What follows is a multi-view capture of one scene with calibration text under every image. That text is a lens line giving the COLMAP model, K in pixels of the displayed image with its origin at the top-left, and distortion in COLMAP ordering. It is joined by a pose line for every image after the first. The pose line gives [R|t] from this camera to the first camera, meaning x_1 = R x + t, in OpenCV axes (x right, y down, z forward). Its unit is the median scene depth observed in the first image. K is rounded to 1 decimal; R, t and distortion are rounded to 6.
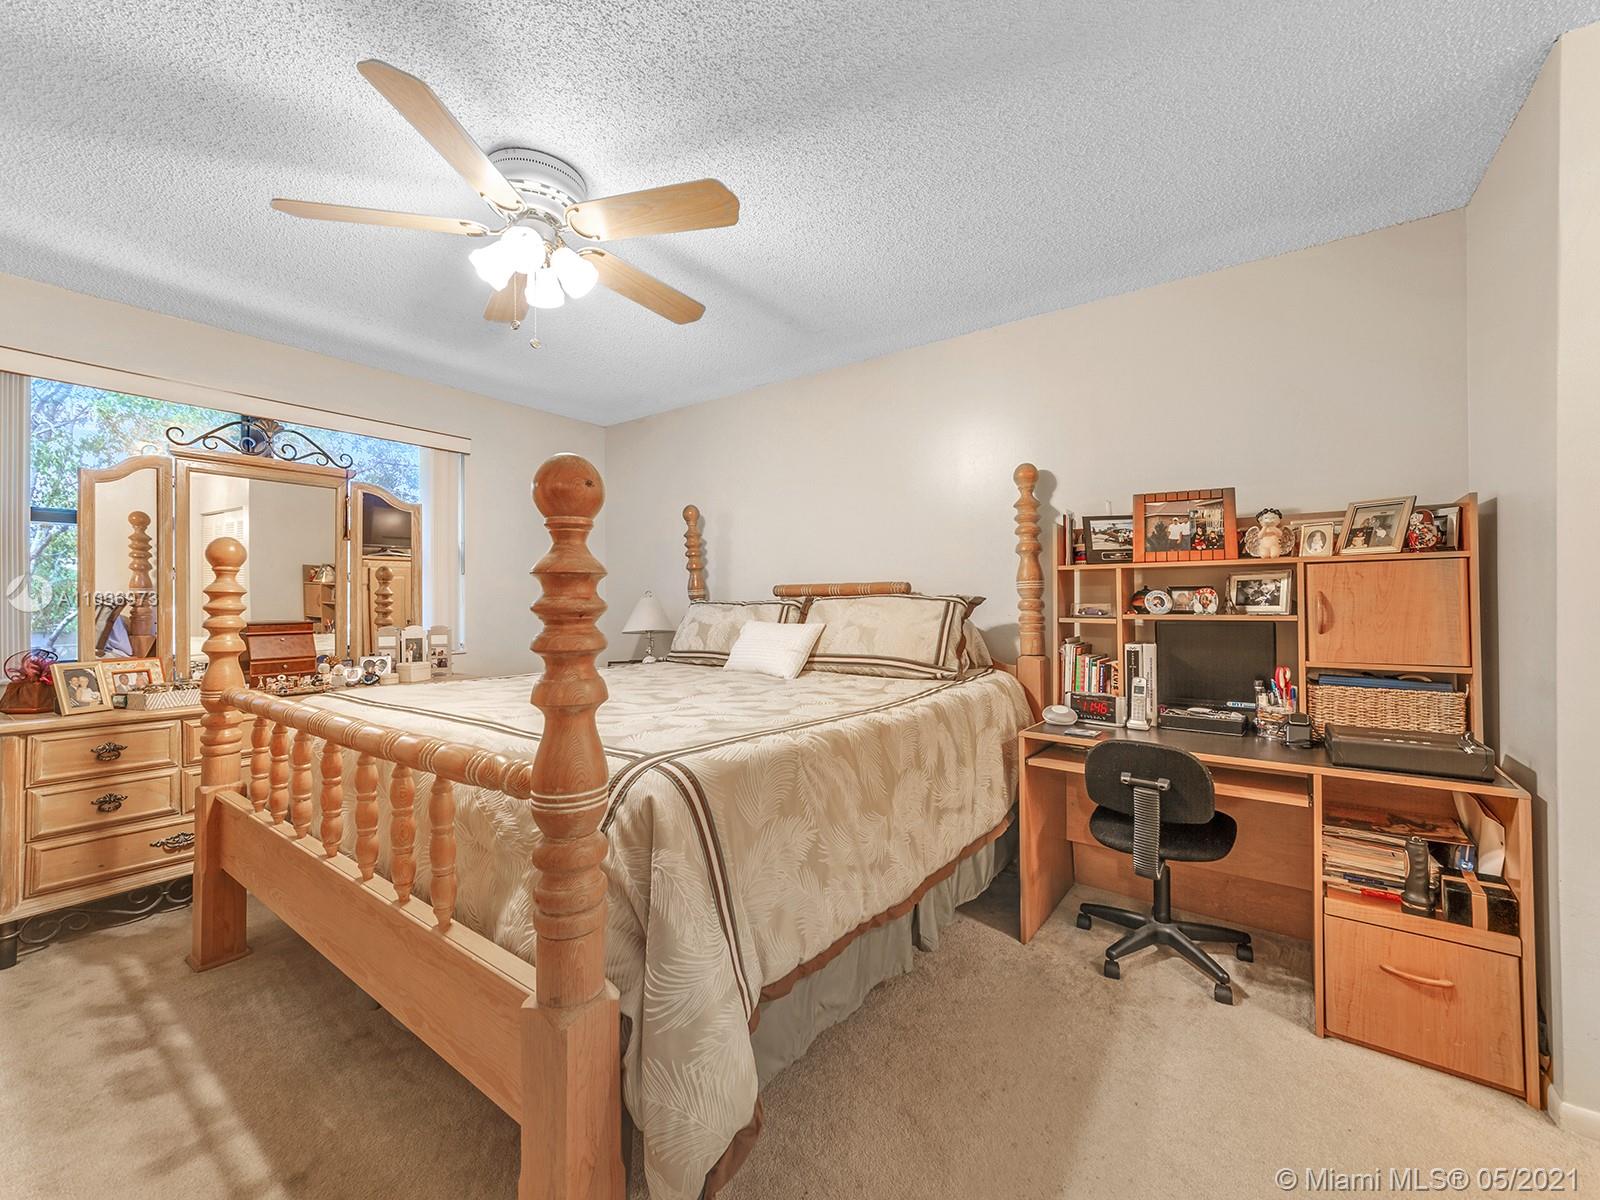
lens RADIAL K [[636.2, 0, 803.4], [0, 636.2, 600.4], [0, 0, 1]] dist [0.001825, 0.000067]
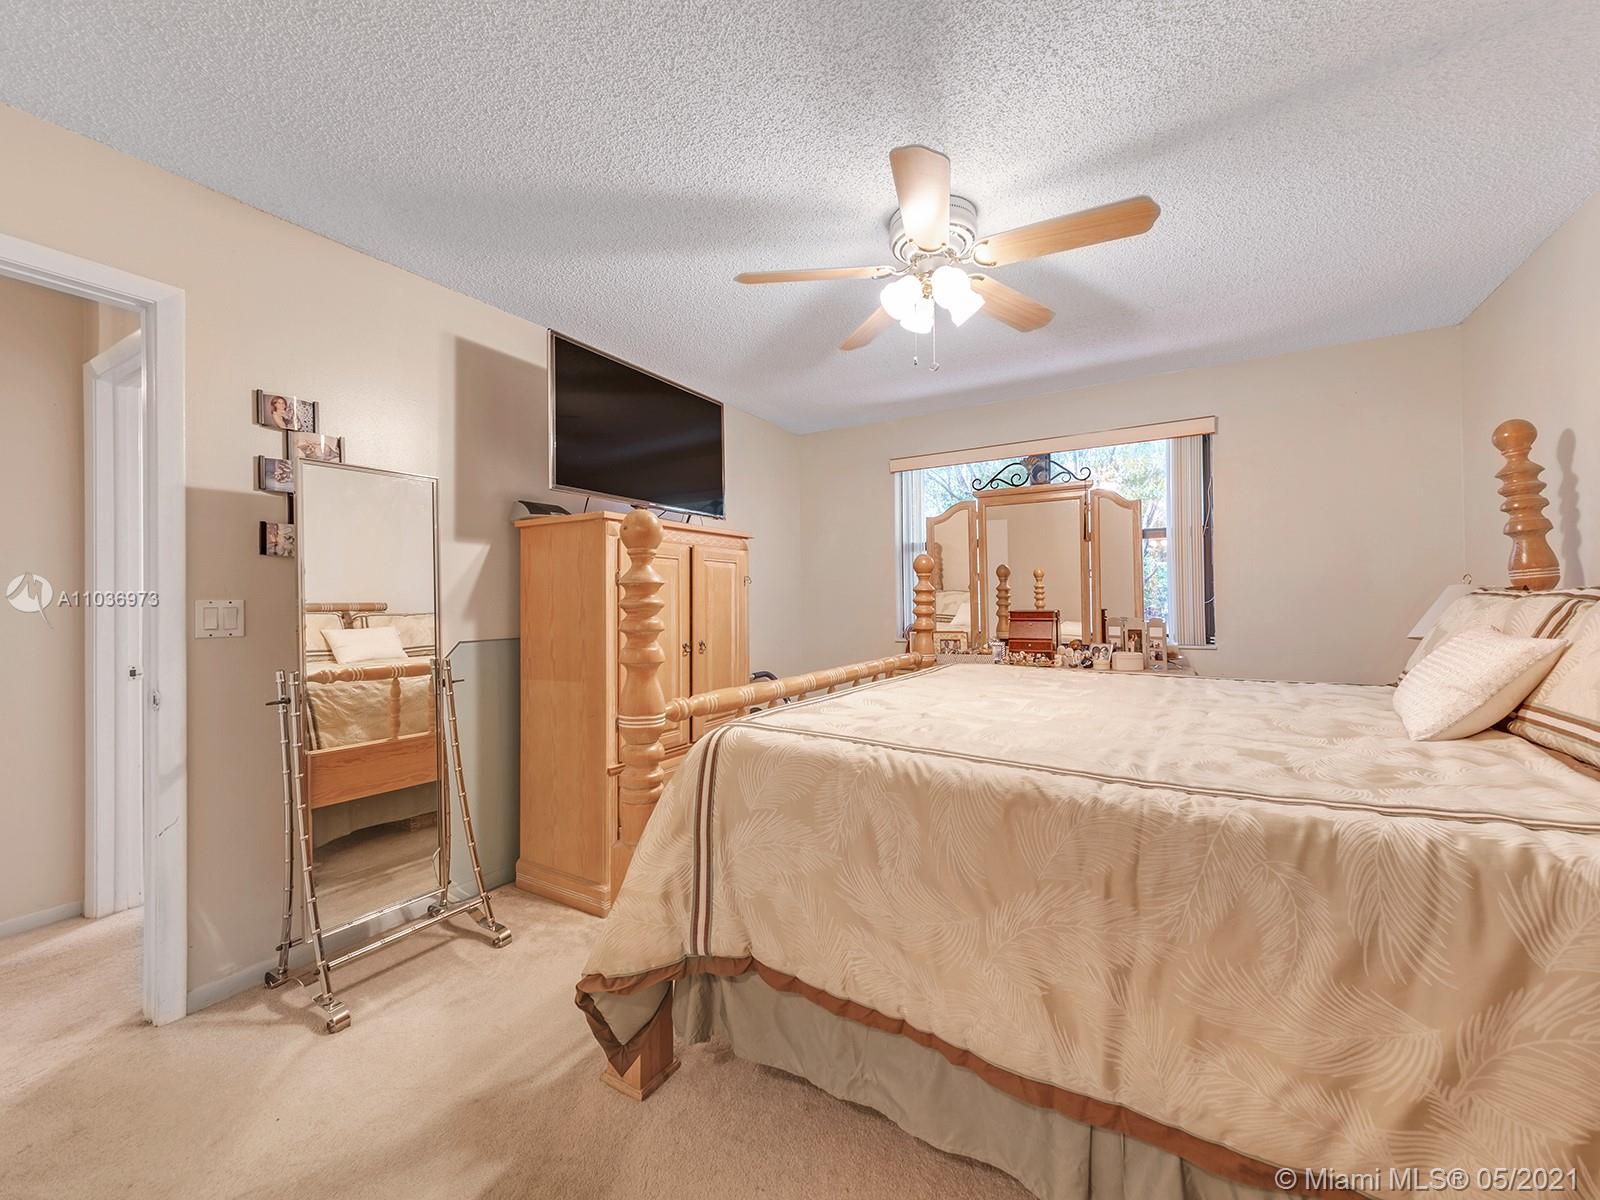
lens RADIAL K [[636.2, 0, 802.1], [0, 636.2, 598.2], [0, 0, 1]] dist [0.001825, 0.000067]
pose [[0.084054, 0.000631, -0.996461, 0.393452], [0.011257, 0.999935, 0.001583, 0.000566], [0.996398, -0.011350, 0.084041, 0.386874]]
